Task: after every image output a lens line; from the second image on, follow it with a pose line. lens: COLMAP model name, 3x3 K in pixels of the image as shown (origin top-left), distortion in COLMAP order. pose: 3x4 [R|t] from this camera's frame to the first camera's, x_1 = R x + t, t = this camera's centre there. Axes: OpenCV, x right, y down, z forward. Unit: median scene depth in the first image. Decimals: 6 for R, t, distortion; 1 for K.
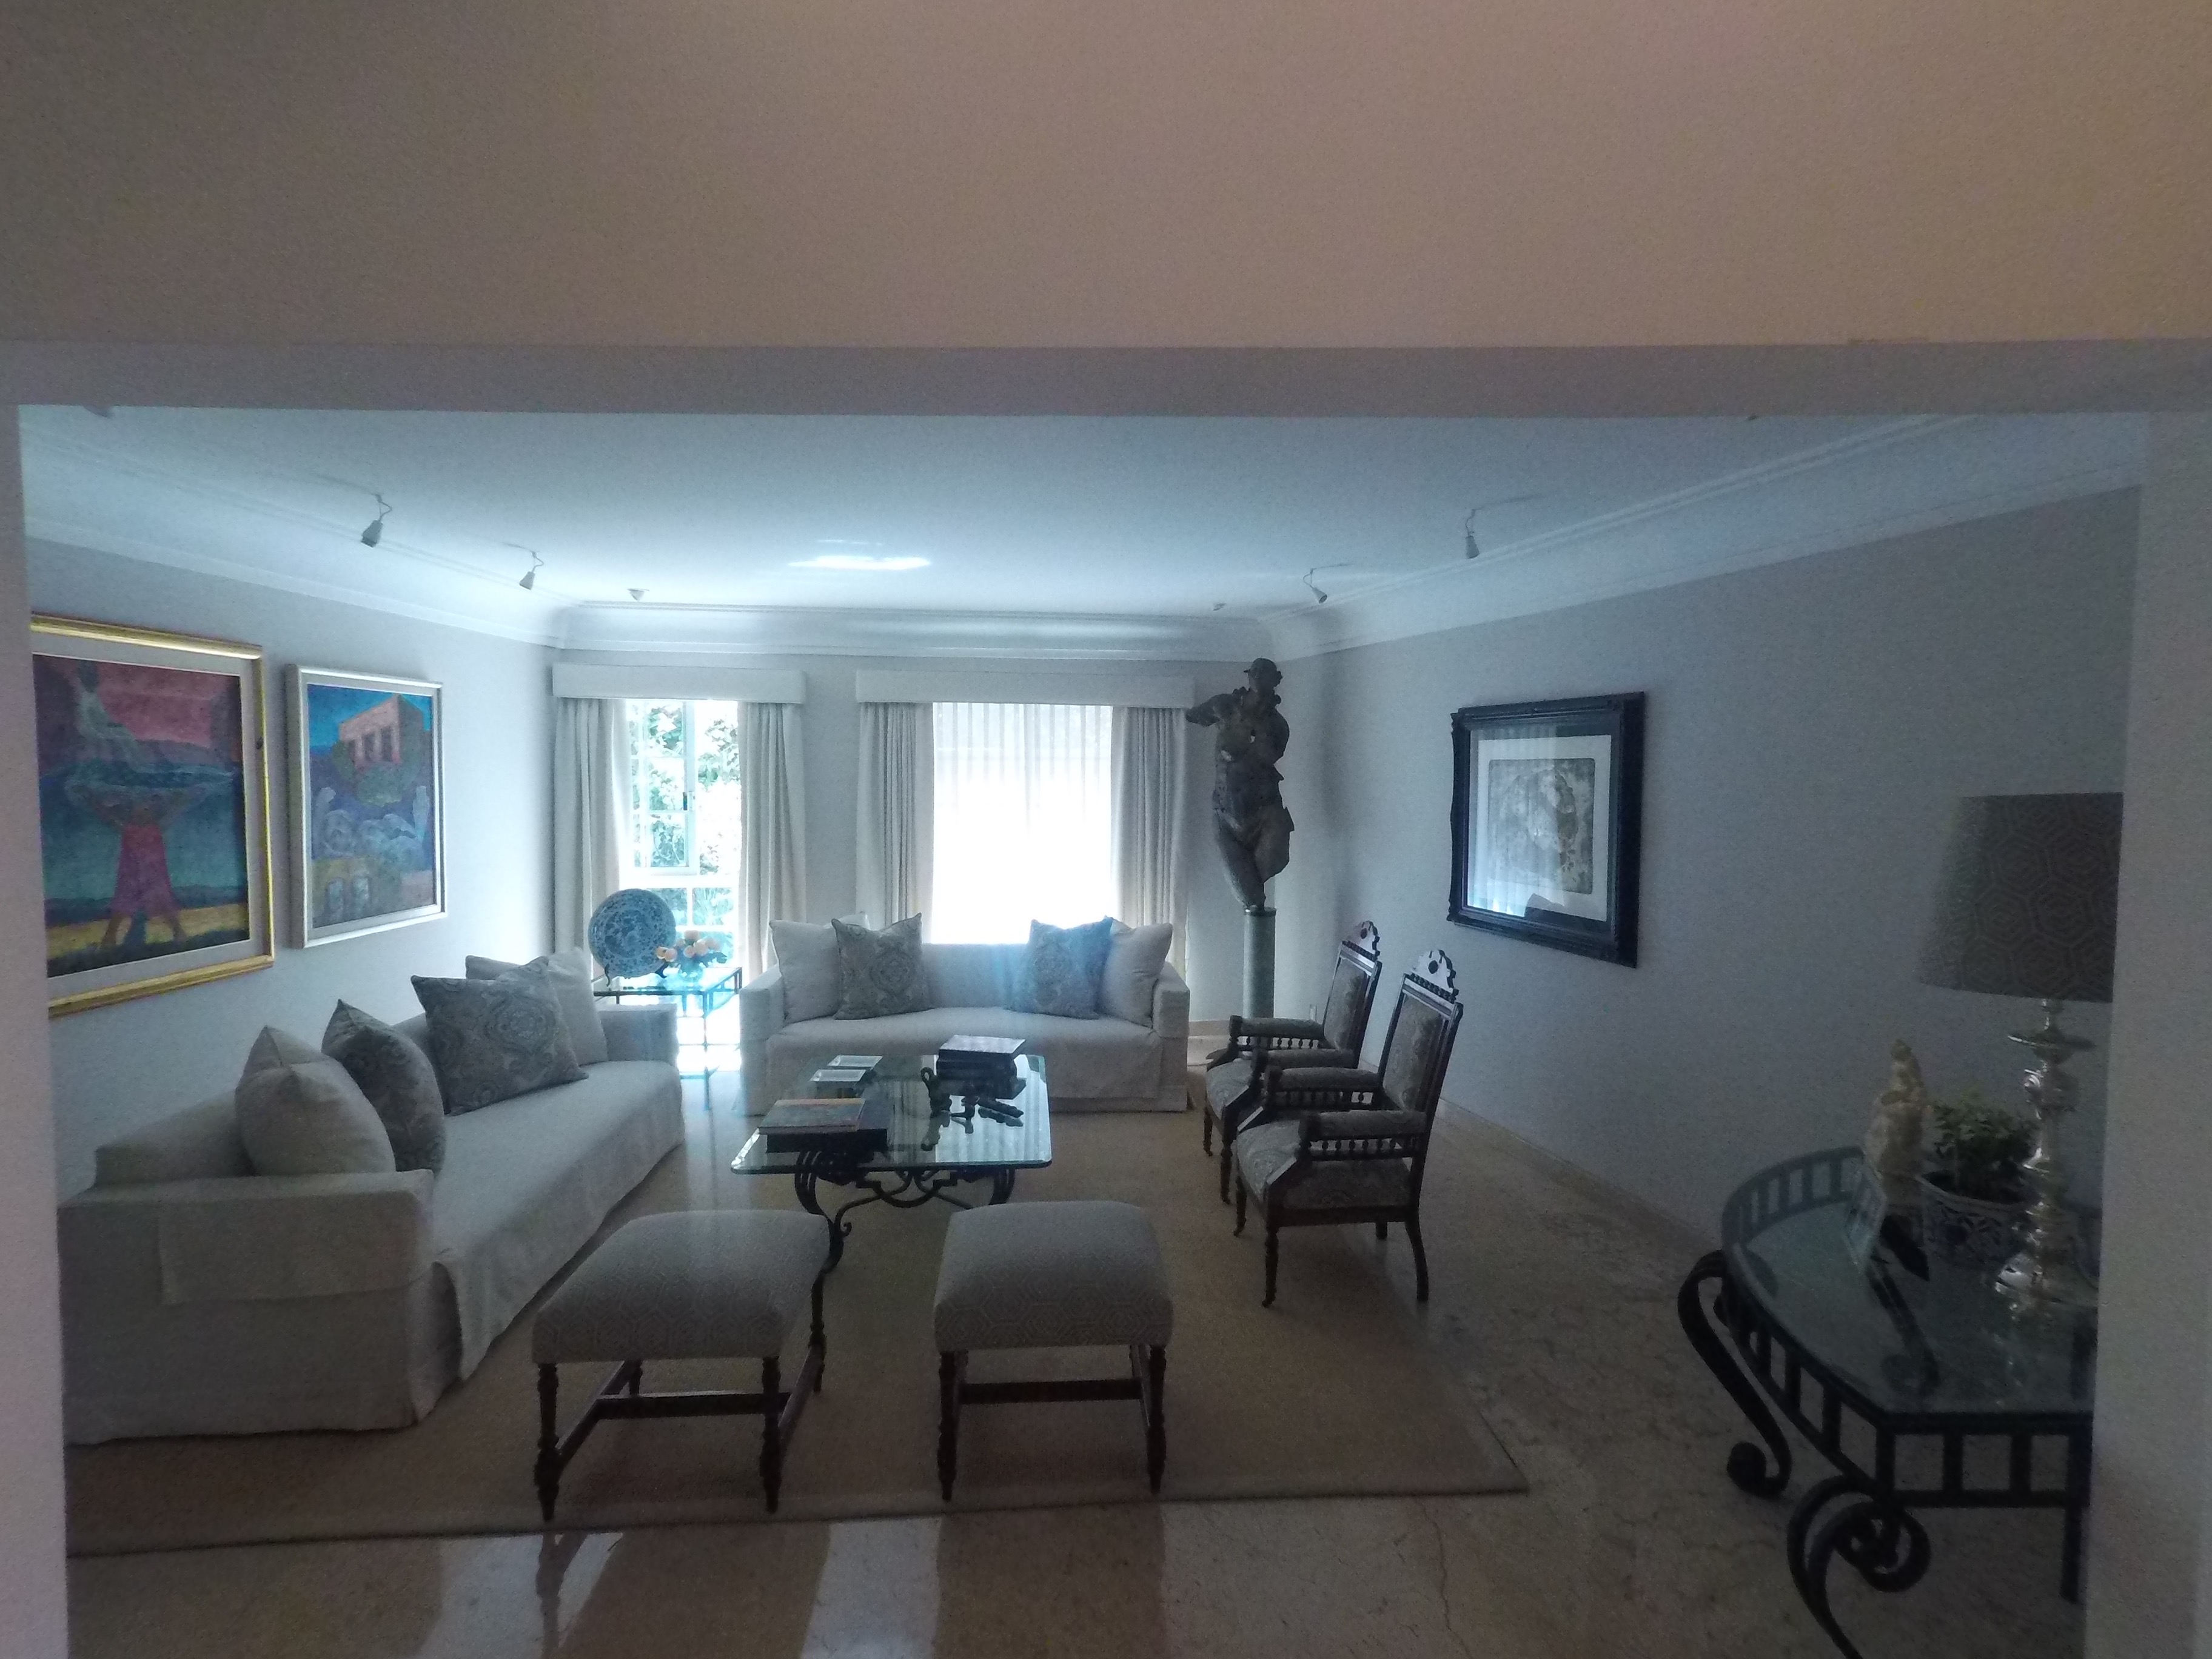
lens RADIAL K [[1080.4, 0, 1113.1], [0, 1080.4, 823.2], [0, 0, 1]] dist [0.016831, 0.000760]
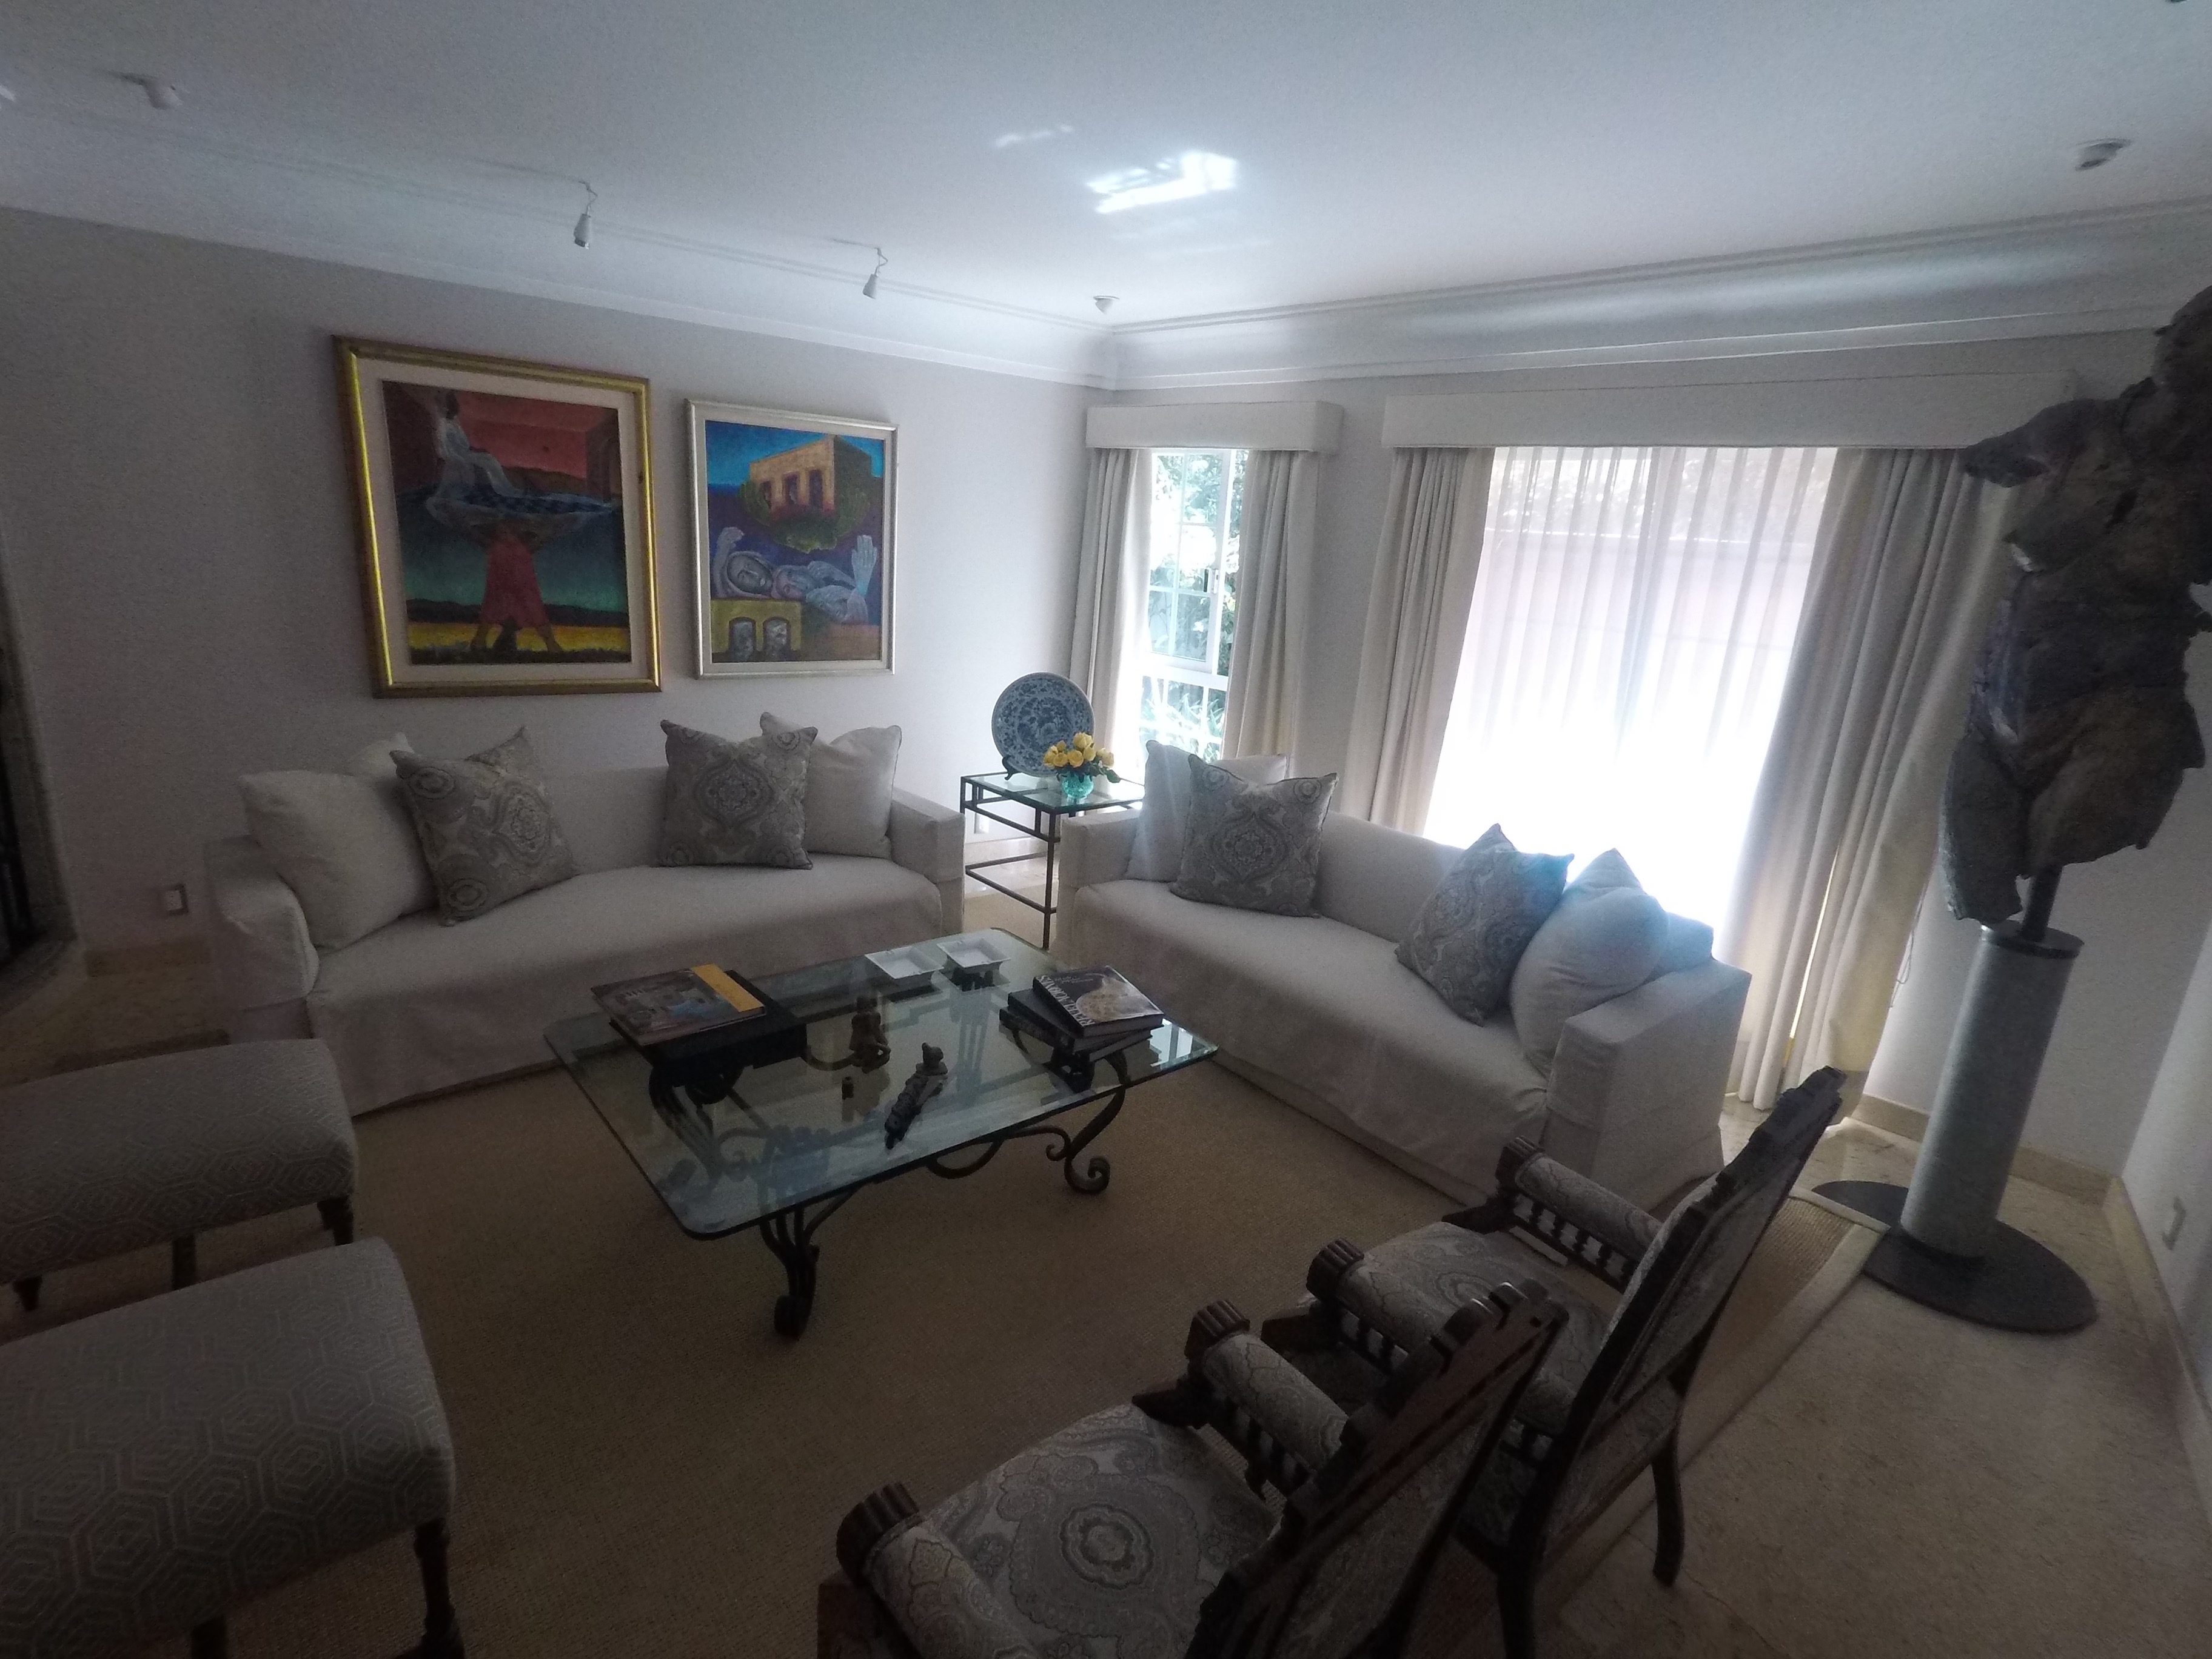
lens RADIAL K [[1080.4, 0, 1104.5], [0, 1080.4, 830.6], [0, 0, 1]] dist [0.016831, 0.000760]
pose [[0.601244, 0.249898, -0.758984, 0.317545], [-0.103341, 0.966180, 0.236254, -0.032282], [0.792355, -0.063612, 0.606735, 0.604860]]
